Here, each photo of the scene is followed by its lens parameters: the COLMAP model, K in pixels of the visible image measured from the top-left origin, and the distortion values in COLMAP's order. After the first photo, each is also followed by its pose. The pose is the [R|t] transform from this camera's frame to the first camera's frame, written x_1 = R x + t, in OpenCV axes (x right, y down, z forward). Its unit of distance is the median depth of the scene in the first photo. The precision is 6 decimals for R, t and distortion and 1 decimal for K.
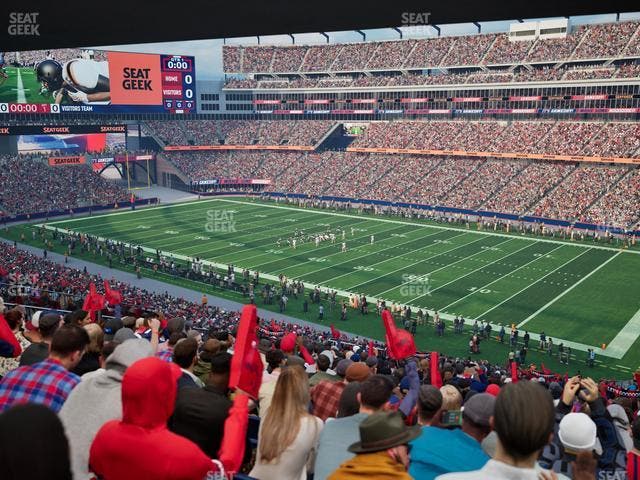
lens RADIAL K [[599.6, 0, 319.7], [0, 599.6, 239.7], [0, 0, 1]] dist [0.000338, 0.000000]
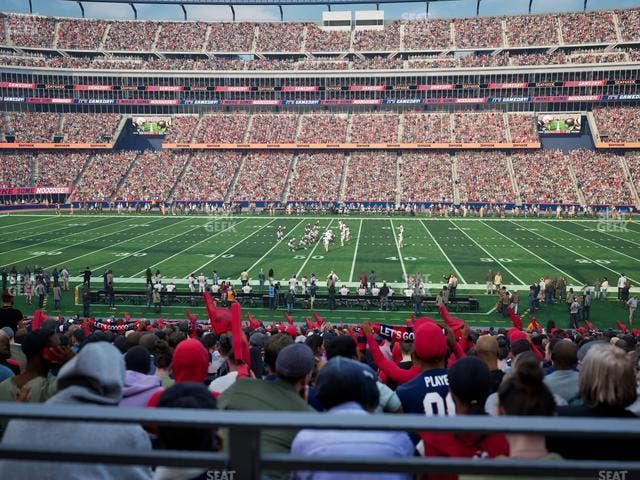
lens RADIAL K [[599.6, 0, 319.3], [0, 599.6, 239.8], [0, 0, 1]] dist [0.000338, 0.000000]
pose [[0.834455, -0.076860, 0.545689, -0.216624], [0.111362, 0.993315, -0.030384, 0.012145], [-0.539706, 0.086124, 0.837437, 0.276691]]
